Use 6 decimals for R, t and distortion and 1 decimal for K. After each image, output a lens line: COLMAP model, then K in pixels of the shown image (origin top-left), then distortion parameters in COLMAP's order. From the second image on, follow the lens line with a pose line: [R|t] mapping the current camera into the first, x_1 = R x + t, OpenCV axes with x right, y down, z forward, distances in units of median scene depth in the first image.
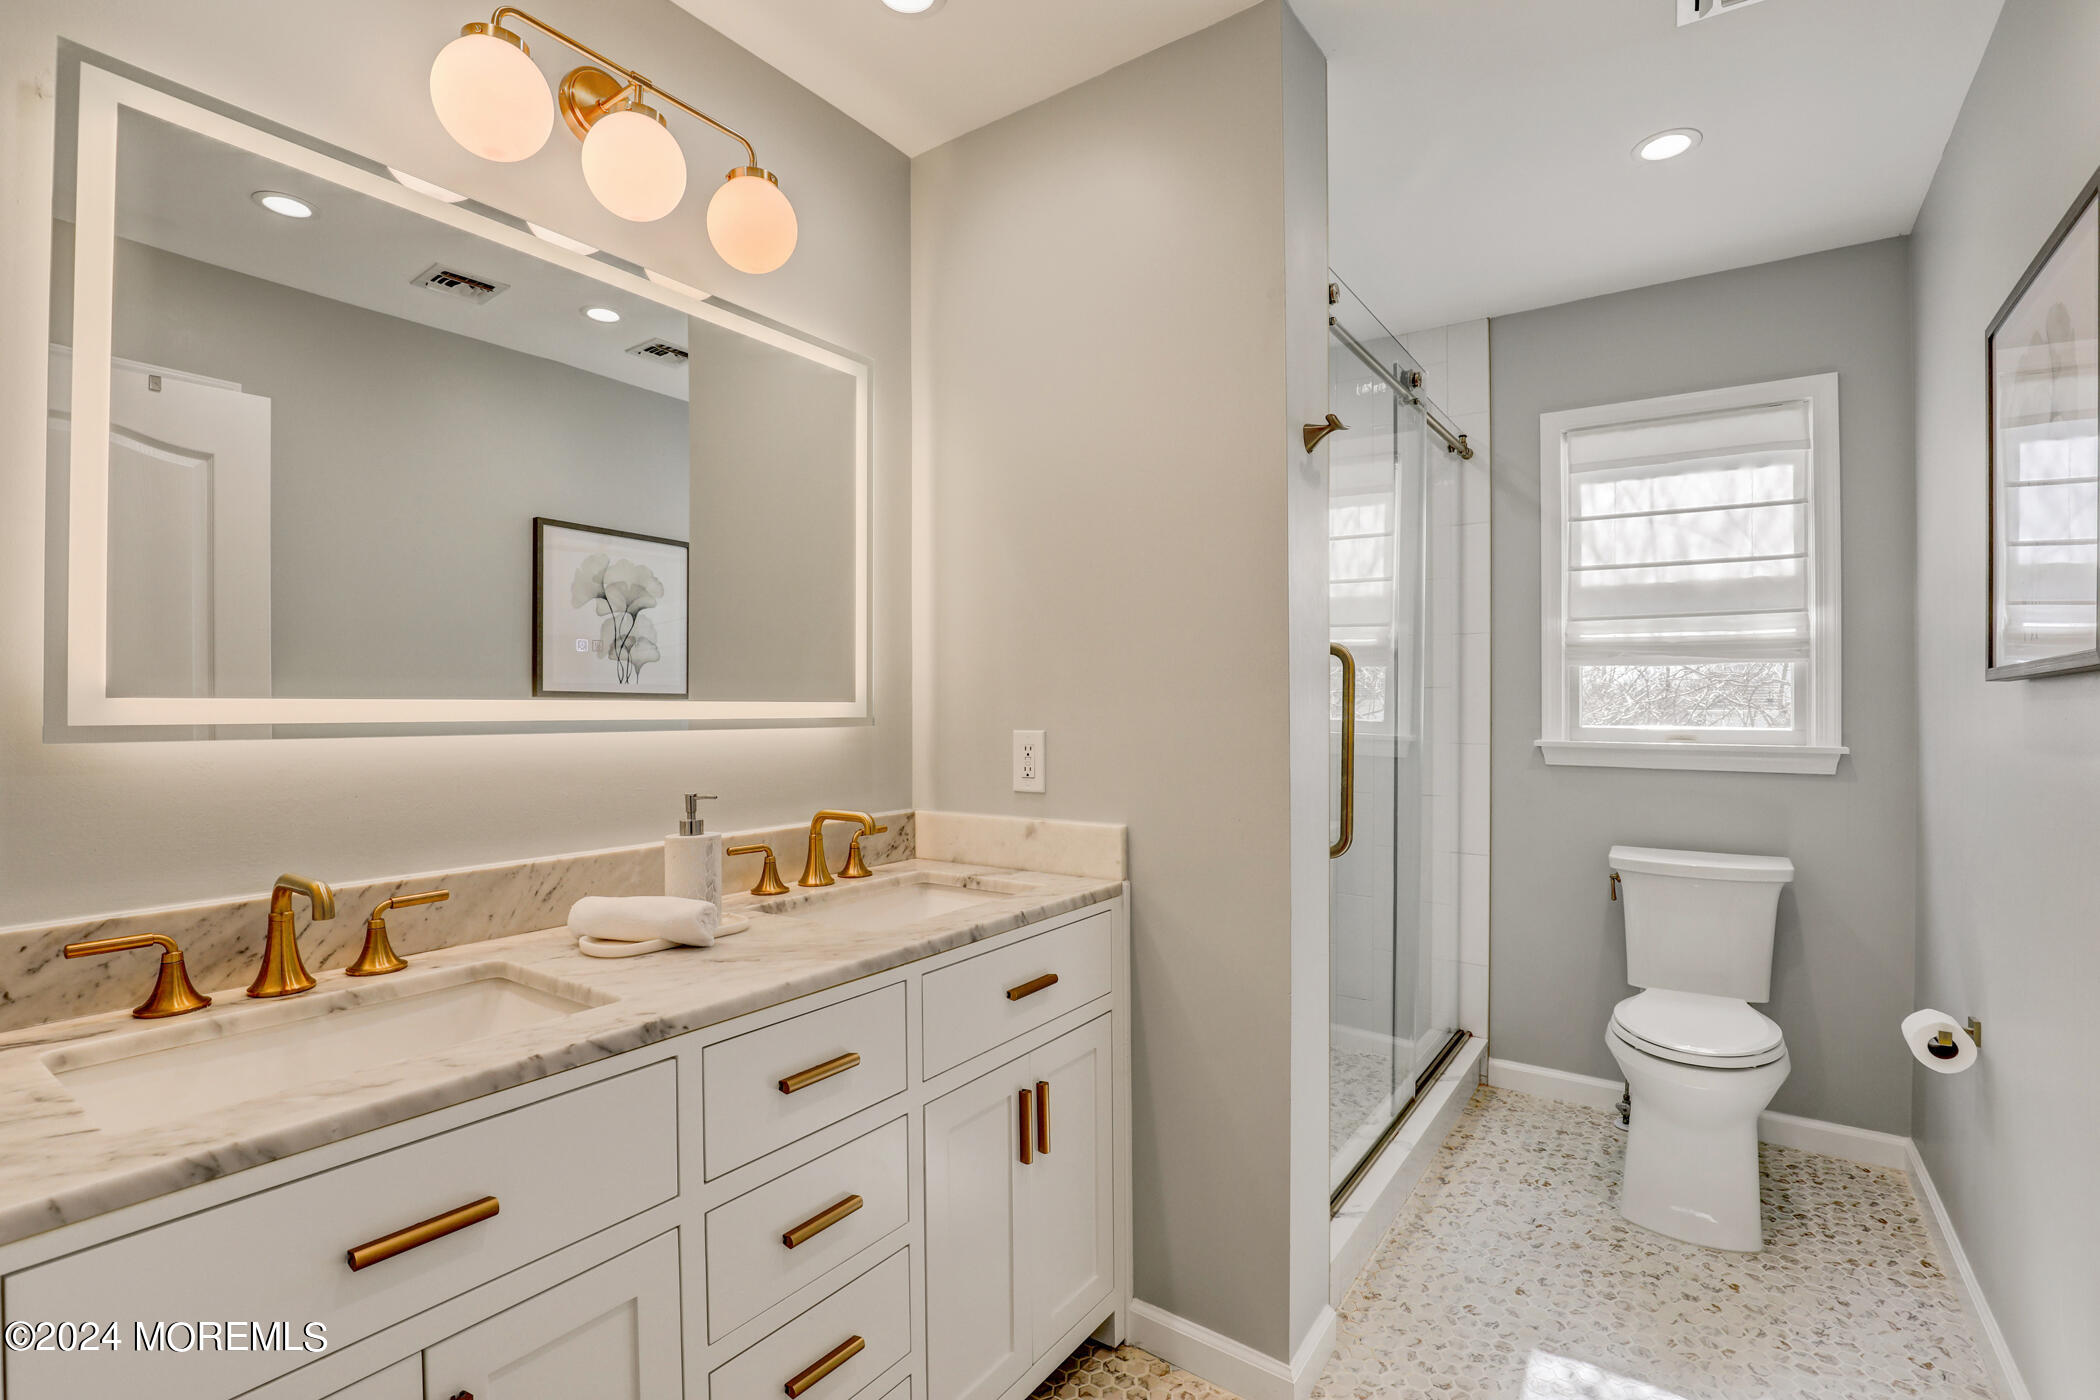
lens RADIAL K [[966.0, 0, 1048.6], [0, 966.0, 692.4], [0, 0, 1]] dist [-0.017574, 0.001797]
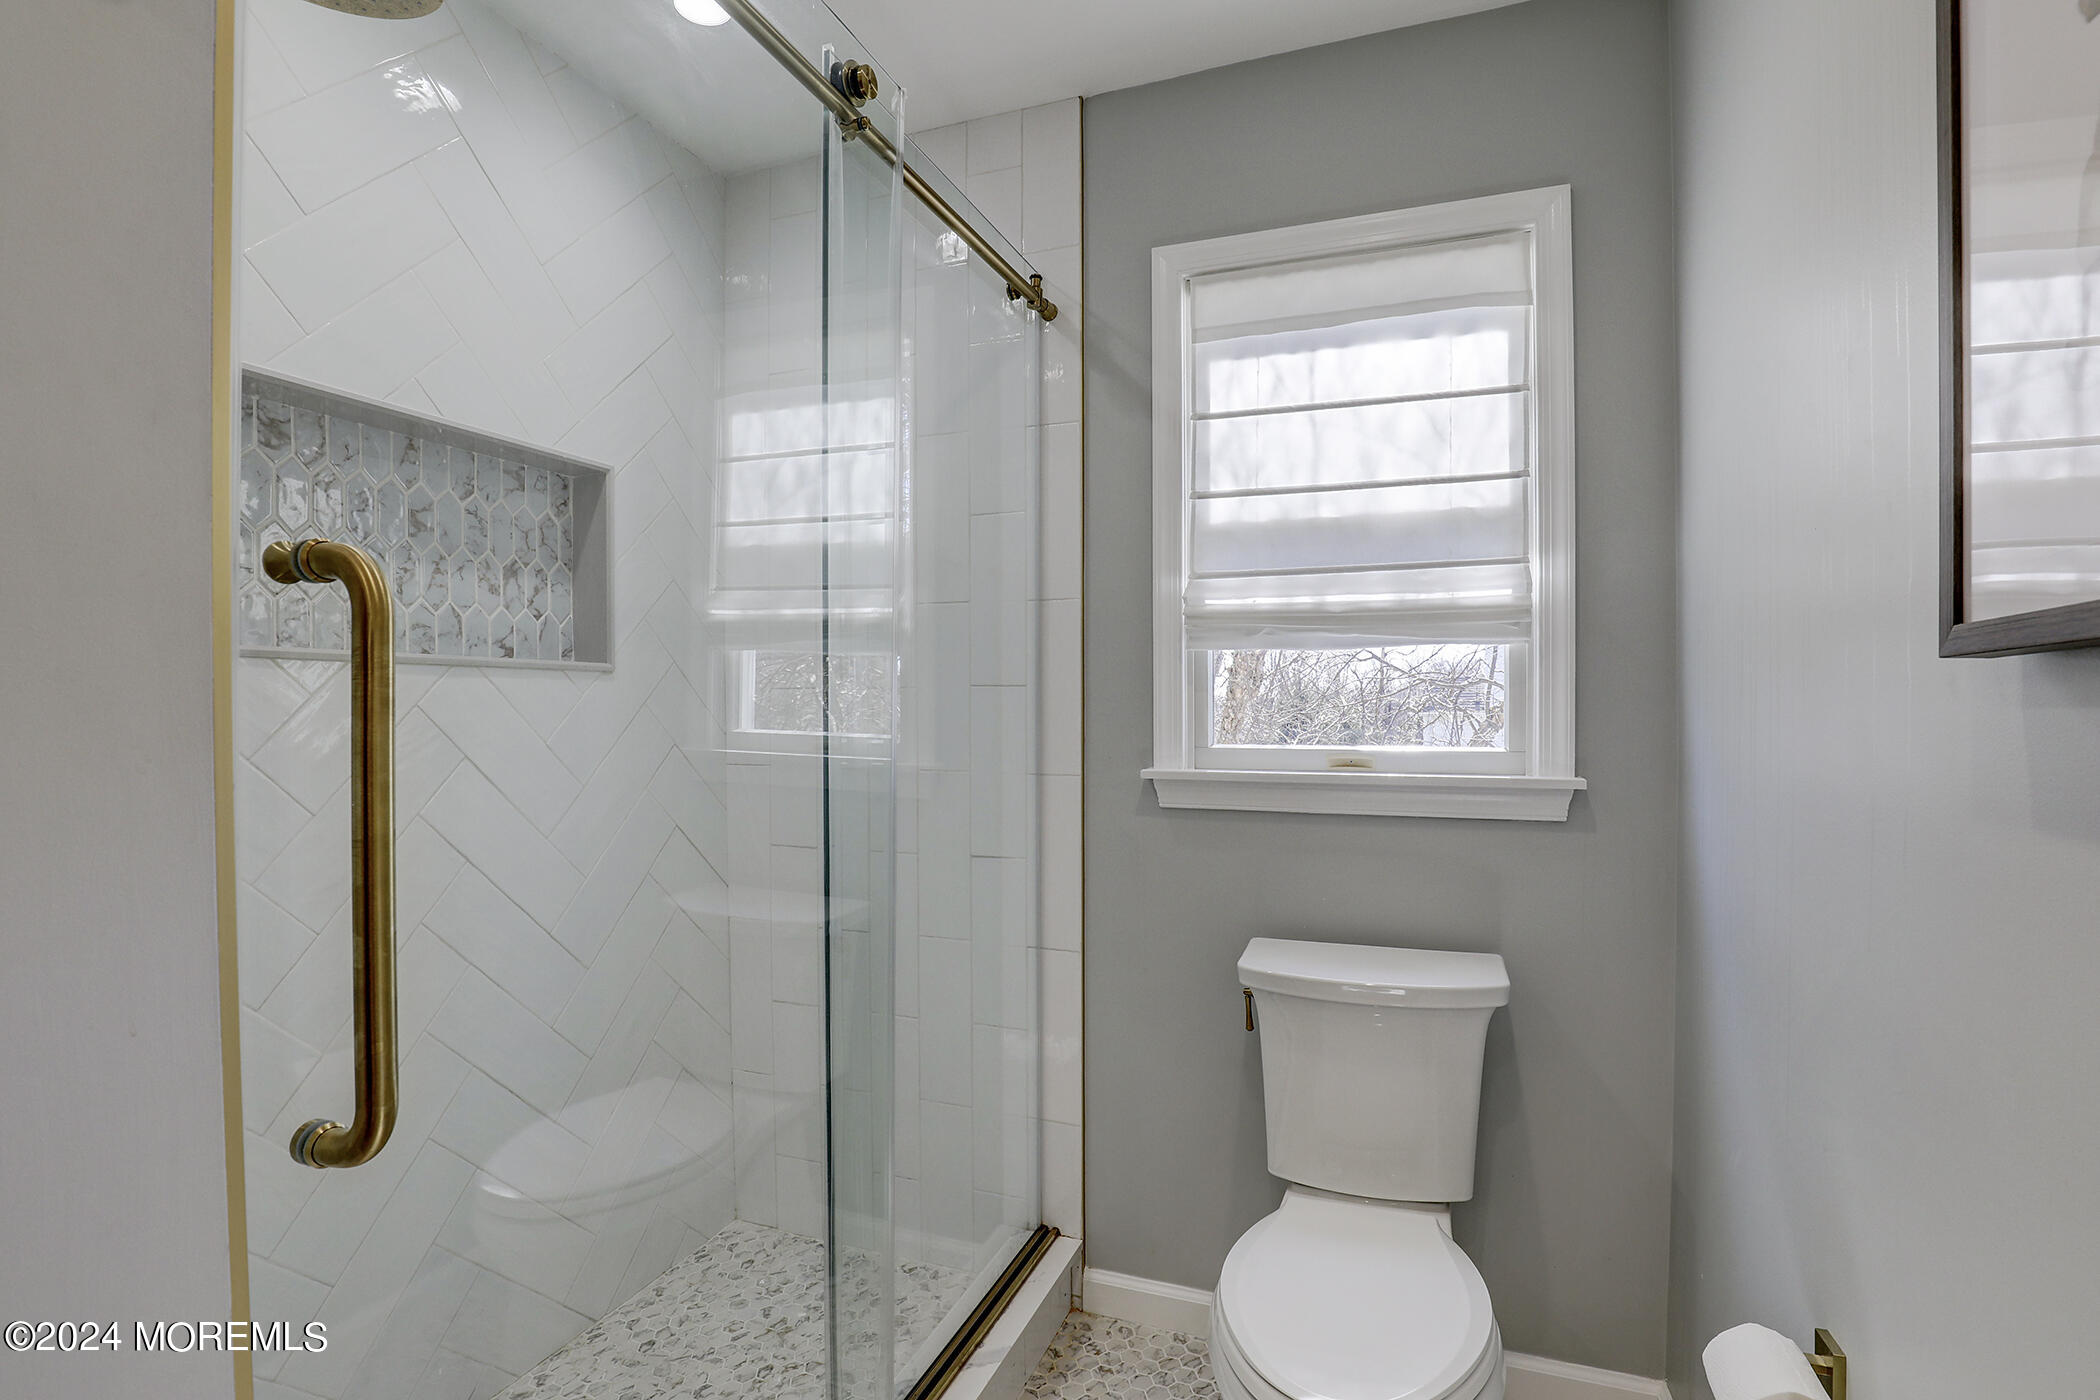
lens RADIAL K [[966.0, 0, 1052.1], [0, 966.0, 706.6], [0, 0, 1]] dist [-0.017574, 0.001797]
pose [[0.974070, -0.005037, 0.226191, 0.320310], [0.002746, 0.999942, 0.010441, 0.002368], [-0.226231, -0.009550, 0.974027, 0.420806]]
